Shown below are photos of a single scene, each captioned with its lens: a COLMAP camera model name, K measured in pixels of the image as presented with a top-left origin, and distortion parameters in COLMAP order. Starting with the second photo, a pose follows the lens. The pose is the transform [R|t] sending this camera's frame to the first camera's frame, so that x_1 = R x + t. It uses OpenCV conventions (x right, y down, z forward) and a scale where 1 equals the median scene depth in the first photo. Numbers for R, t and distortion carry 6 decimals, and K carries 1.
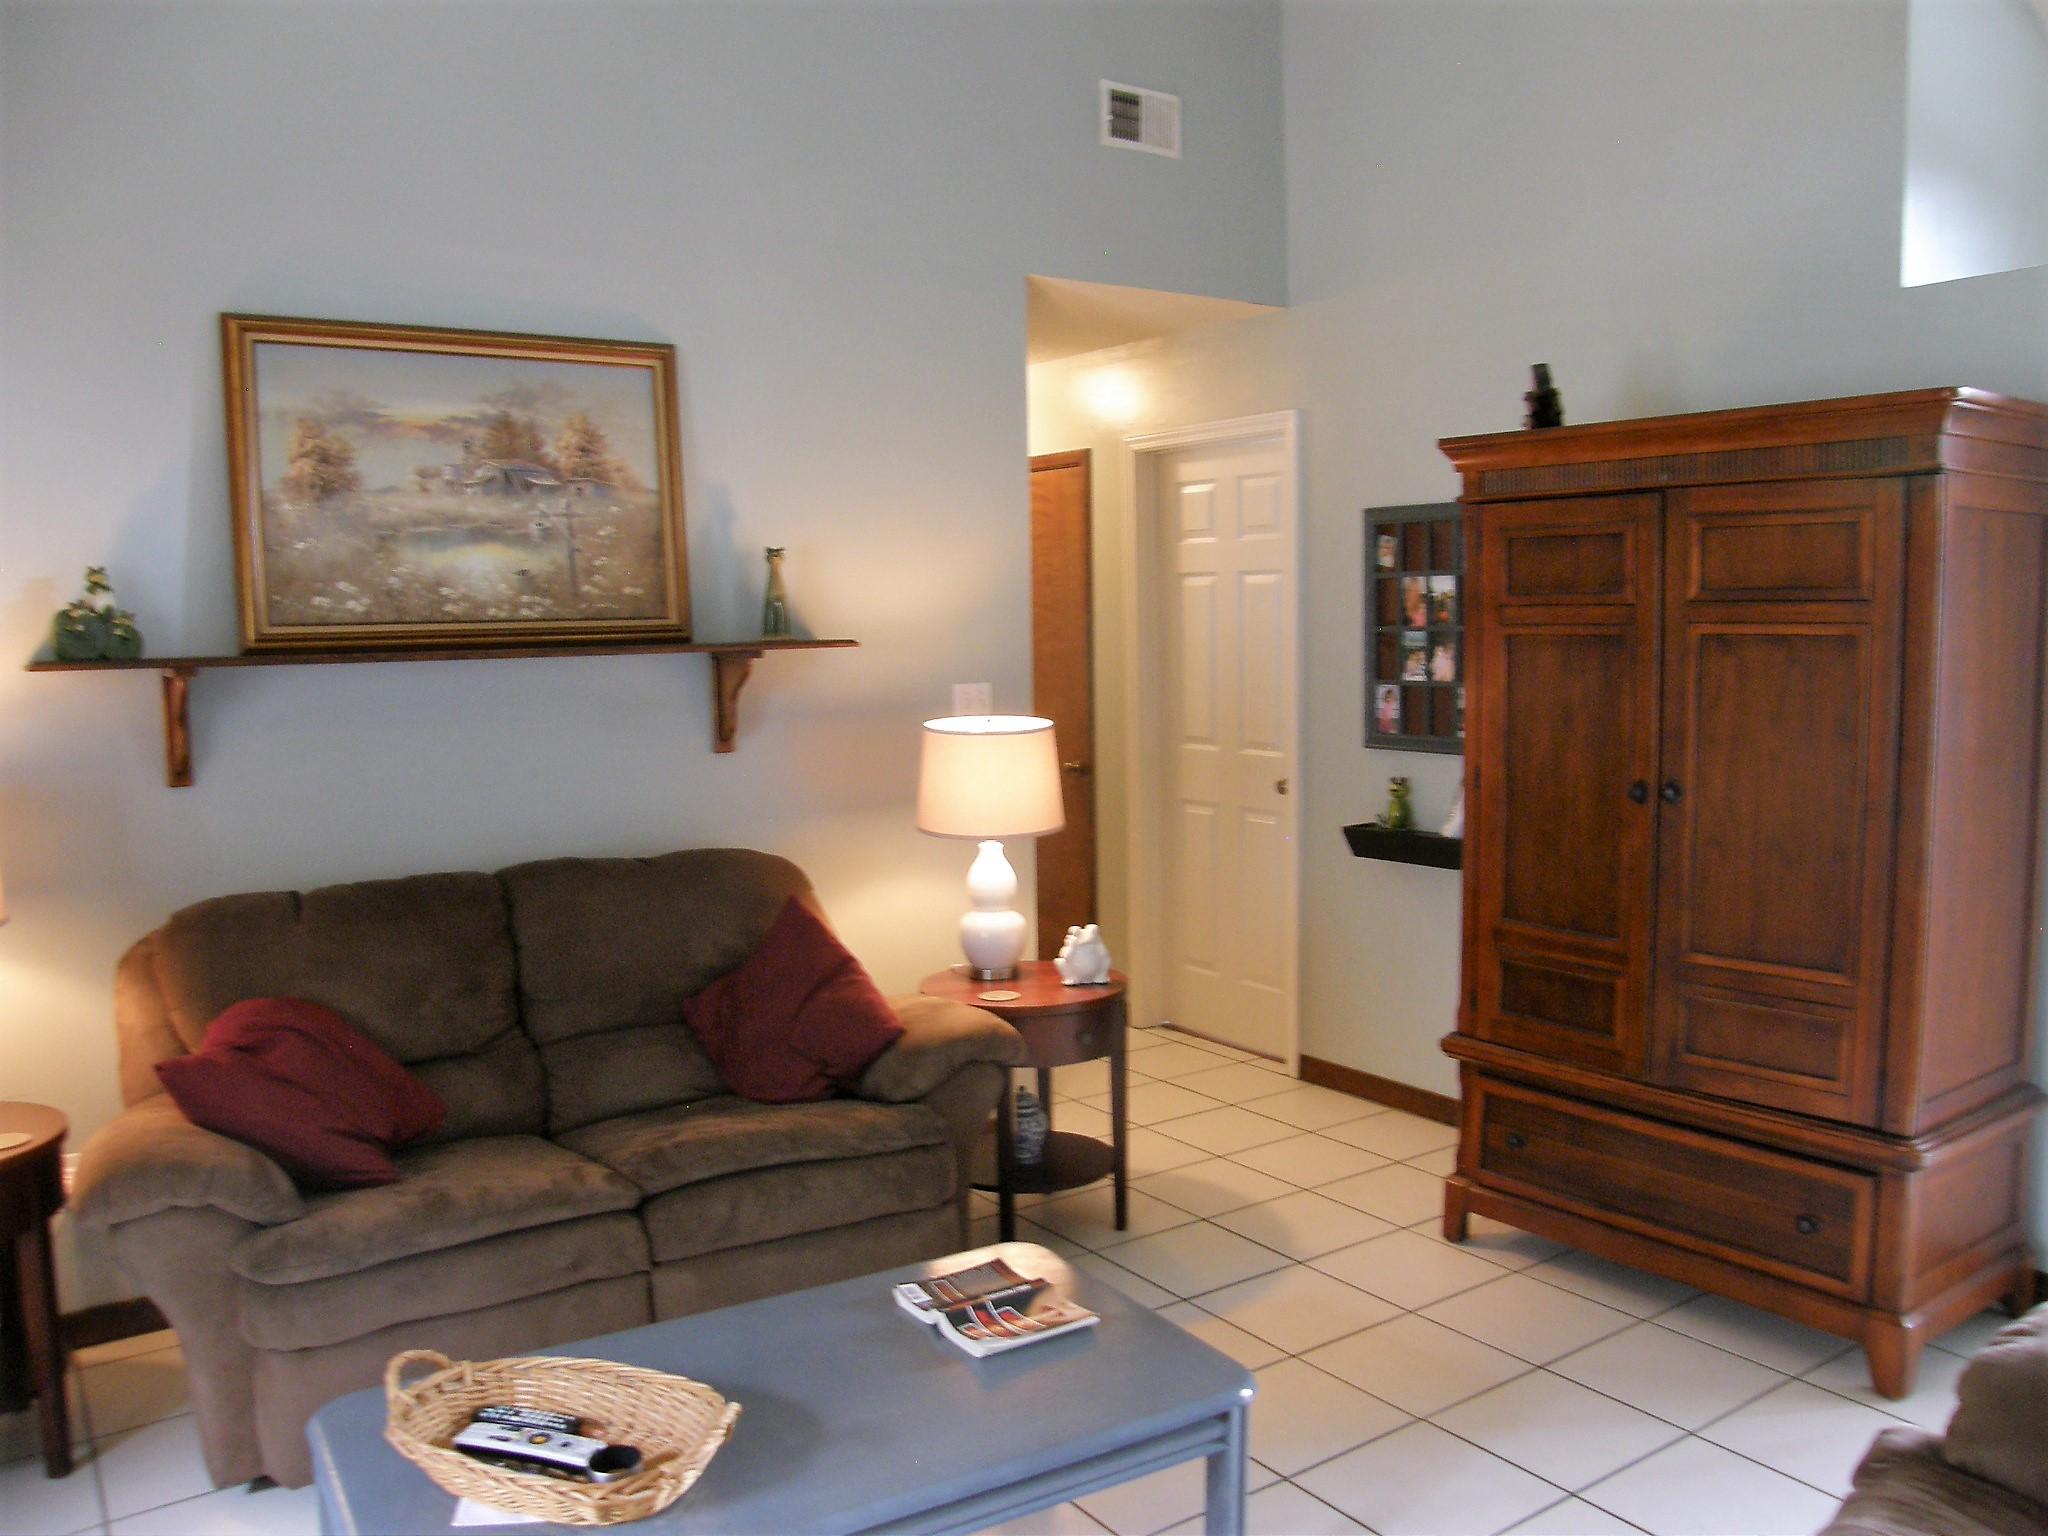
lens RADIAL K [[1654.0, 0, 1035.3], [0, 1654.0, 779.8], [0, 0, 1]] dist [-0.163277, 0.136019]
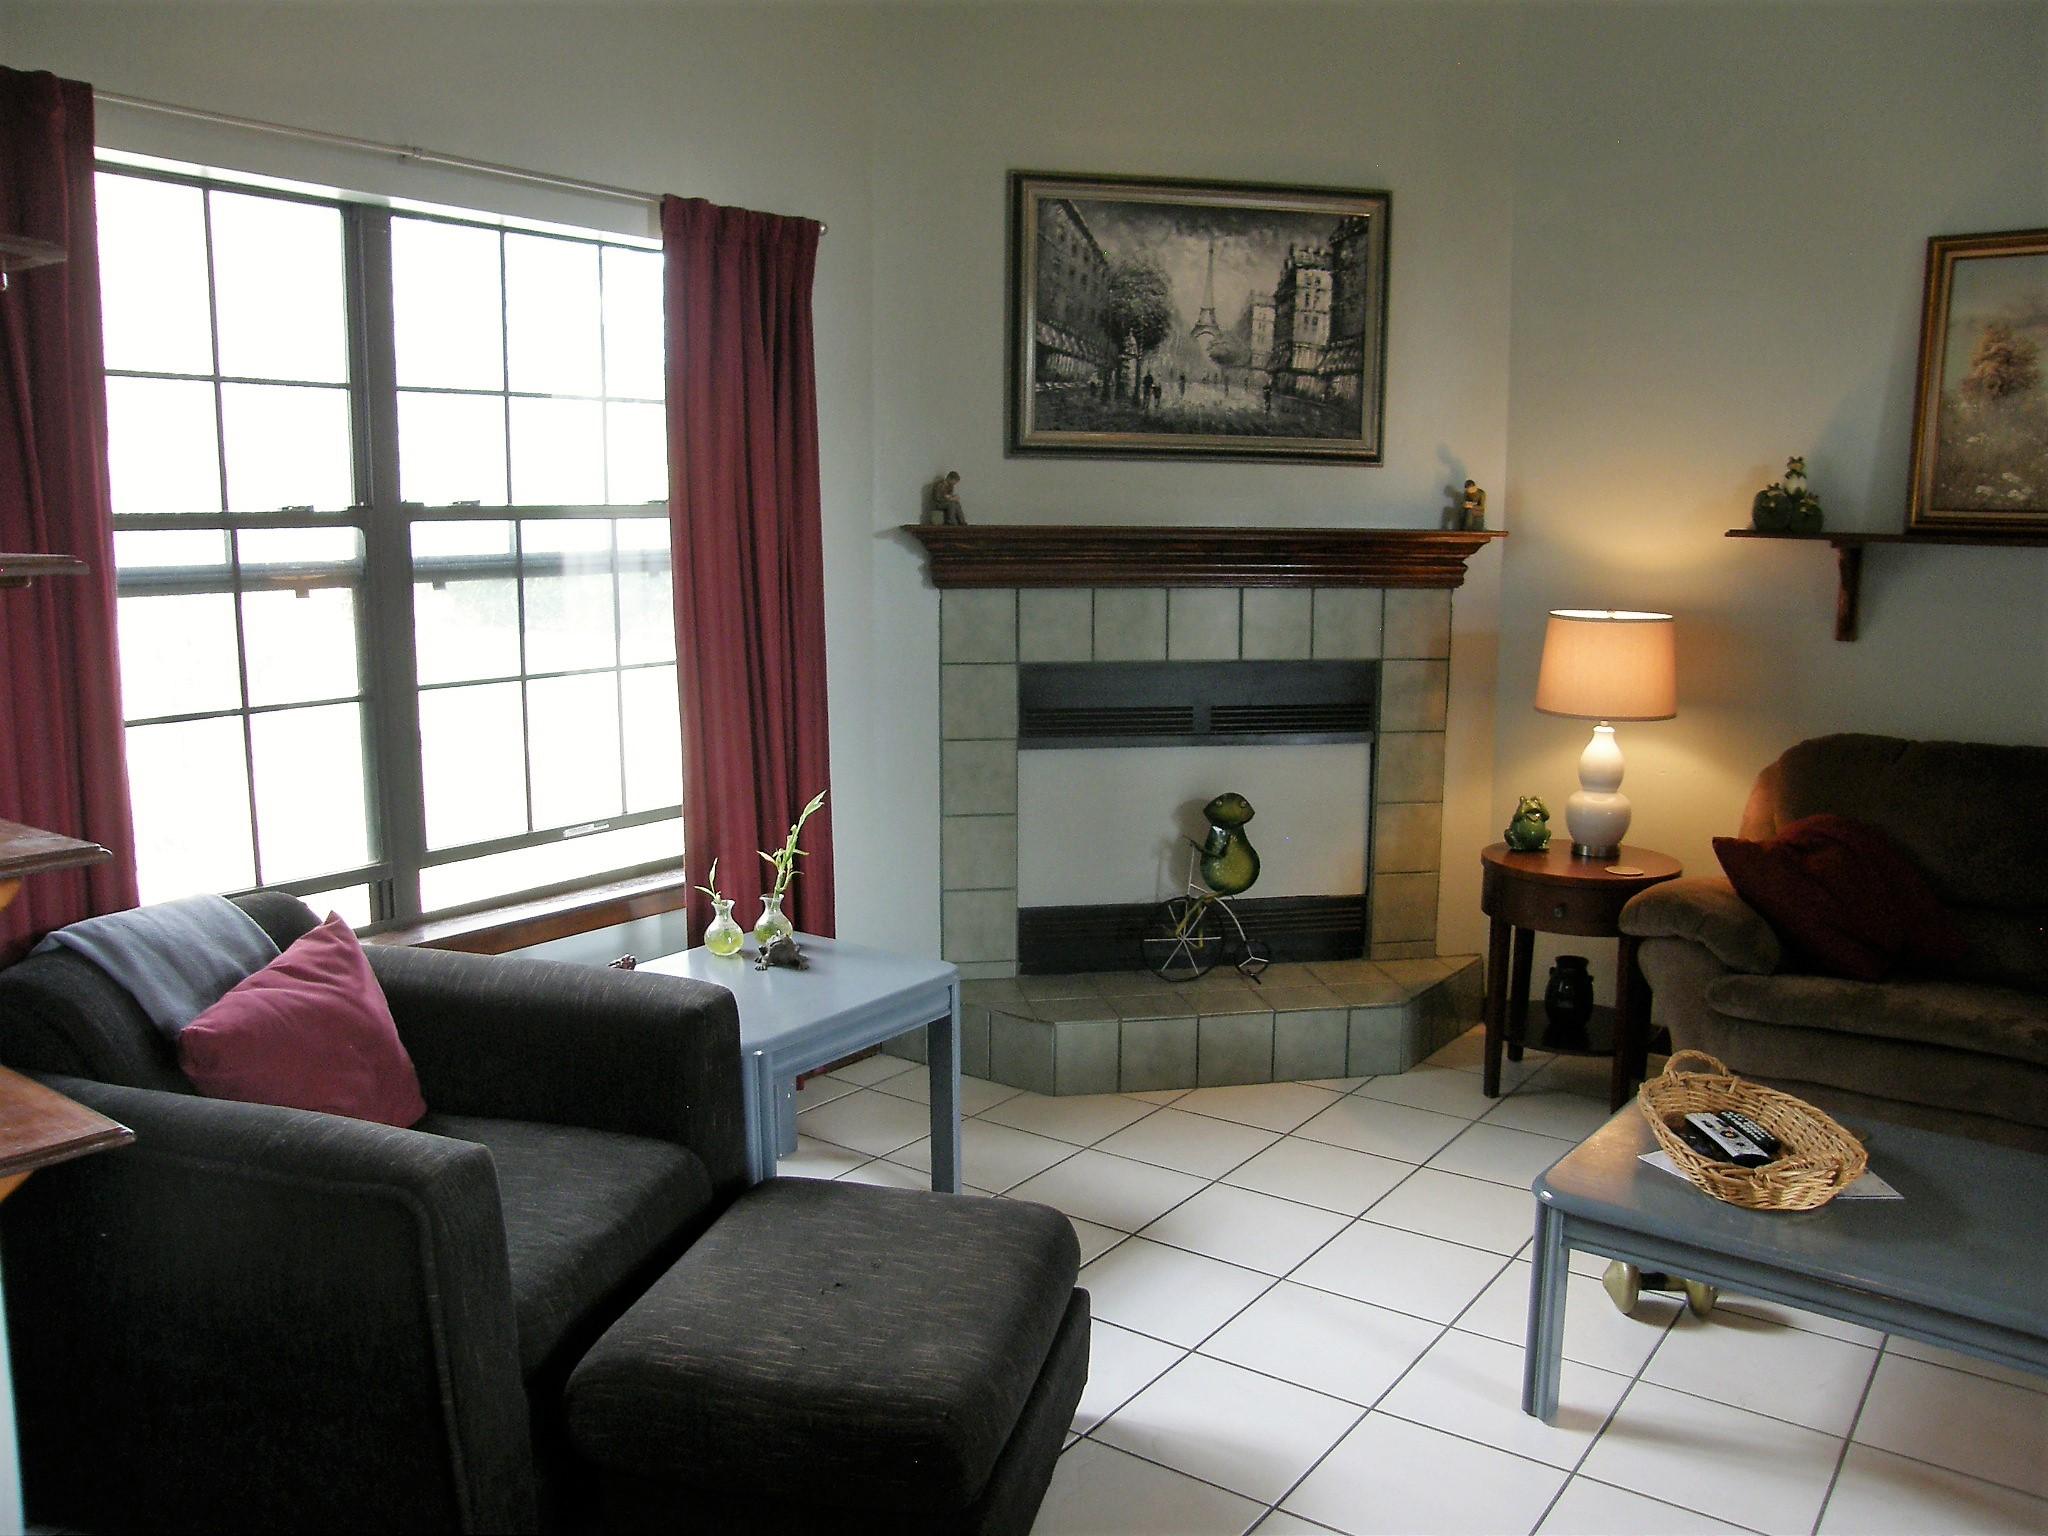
lens RADIAL K [[1654.0, 0, 1026.4], [0, 1654.0, 768.7], [0, 0, 1]] dist [-0.163277, 0.136019]
pose [[0.335531, 0.160490, -0.928257, 0.378951], [-0.109631, 0.985338, 0.130732, 0.009353], [0.935628, 0.057901, 0.348206, 0.003352]]
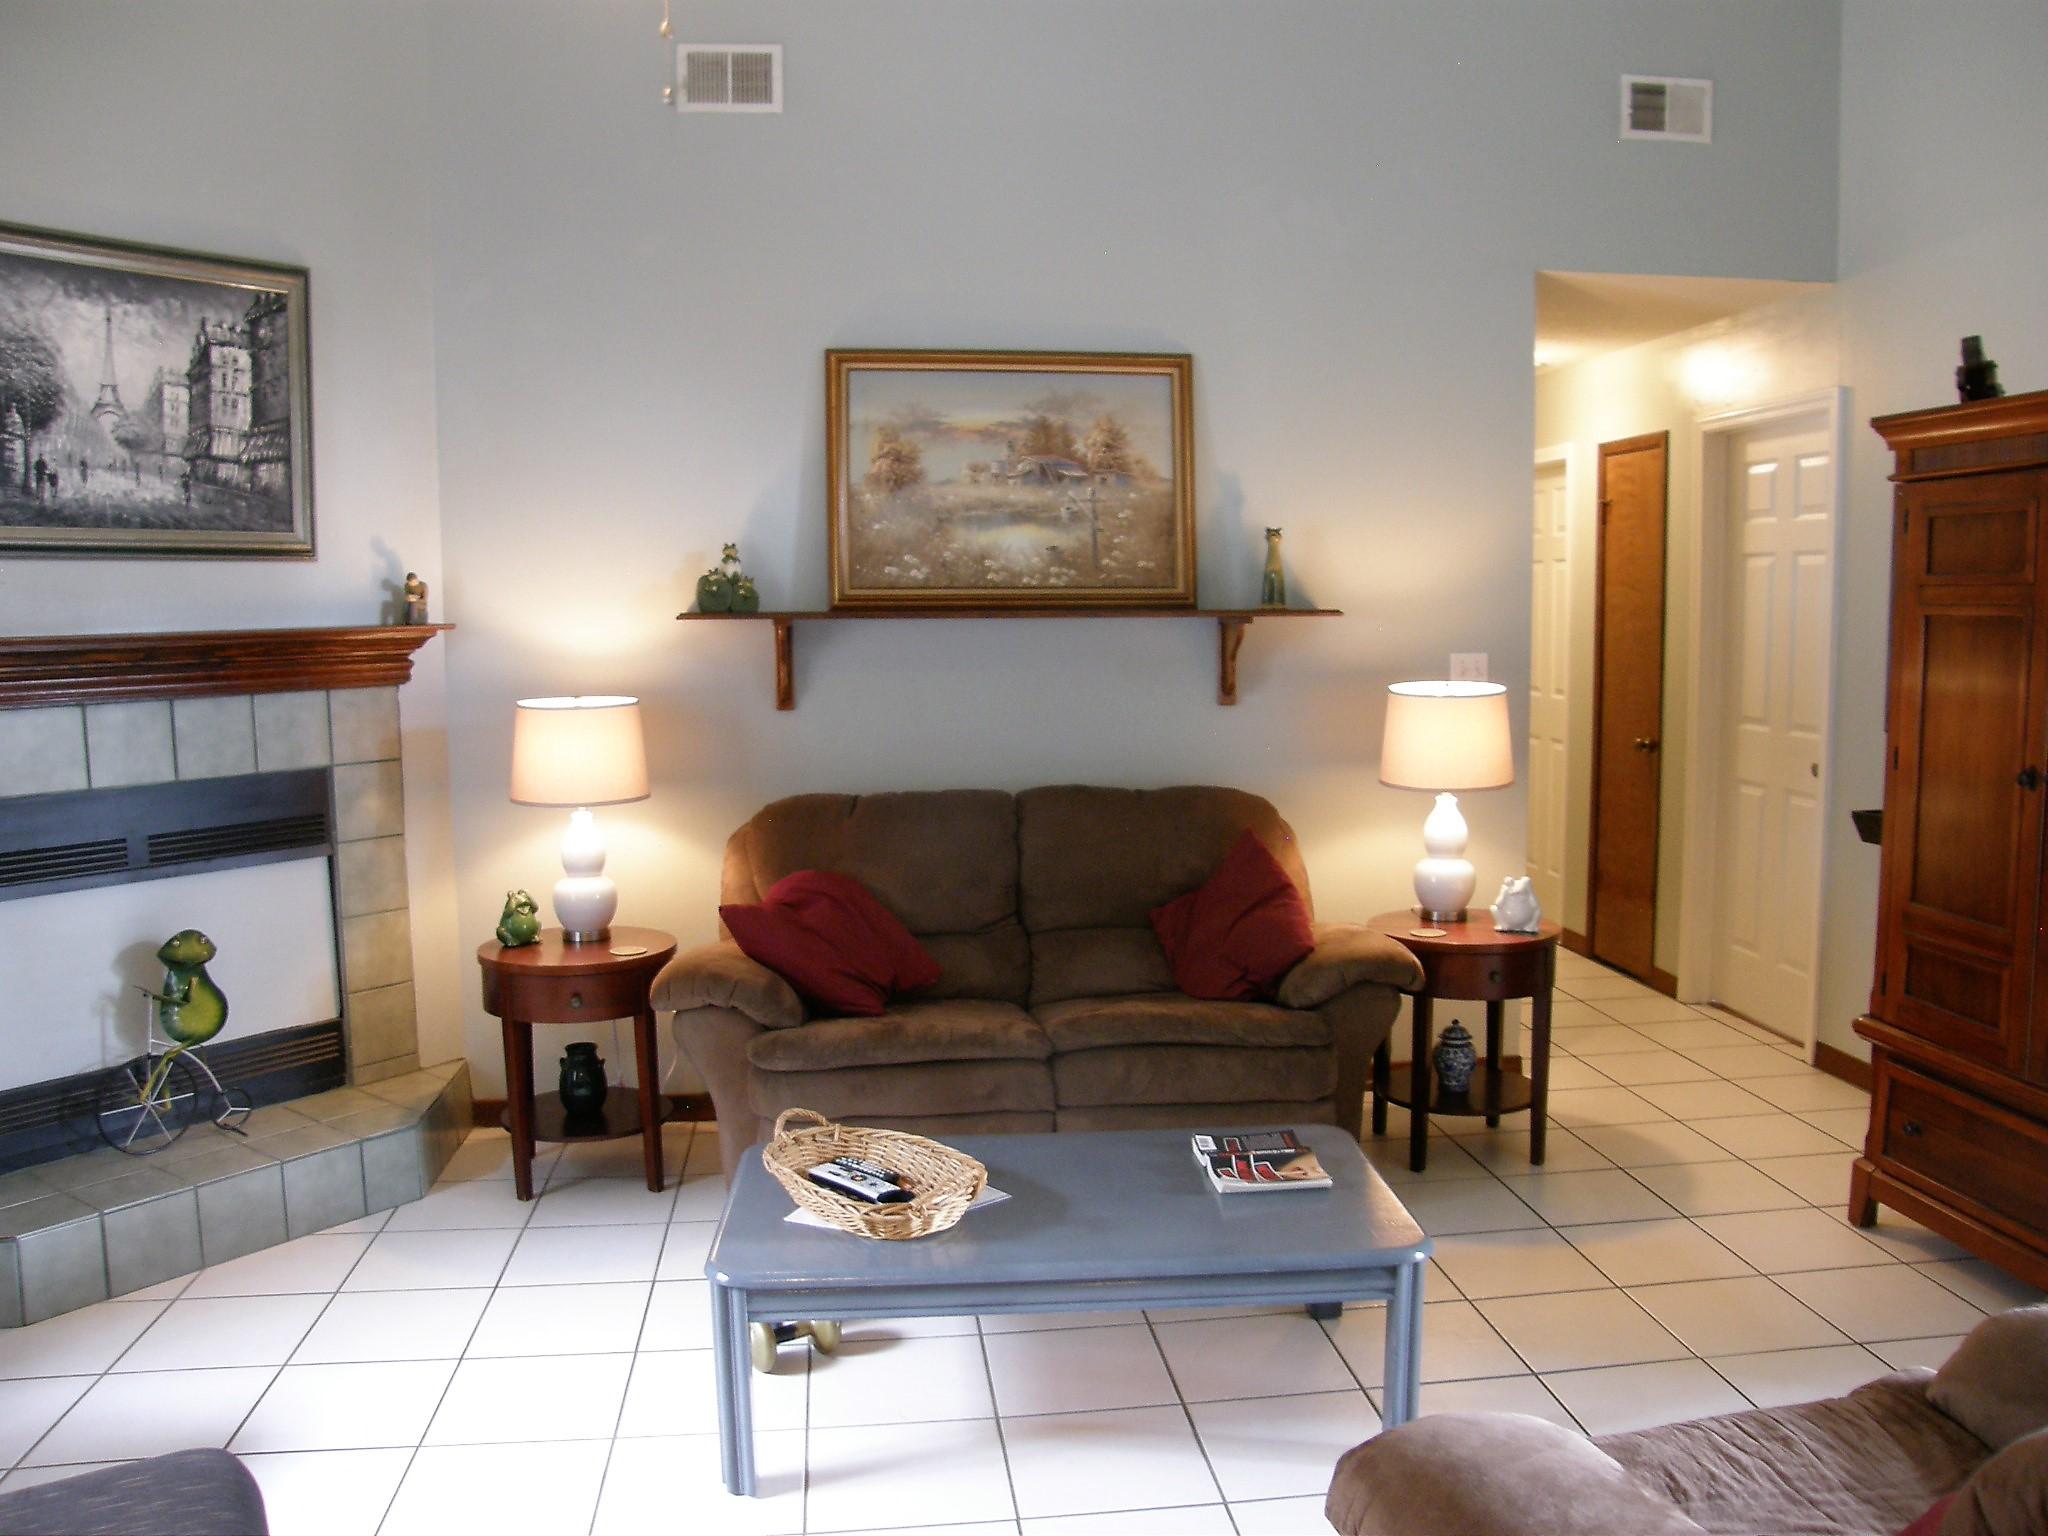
lens RADIAL K [[1654.0, 0, 1029.5], [0, 1654.0, 774.9], [0, 0, 1]] dist [-0.163277, 0.136019]
pose [[0.883757, 0.058077, -0.464328, 0.265836], [-0.052759, 0.998308, 0.024450, 0.013358], [0.464962, 0.002890, 0.885326, -0.106039]]
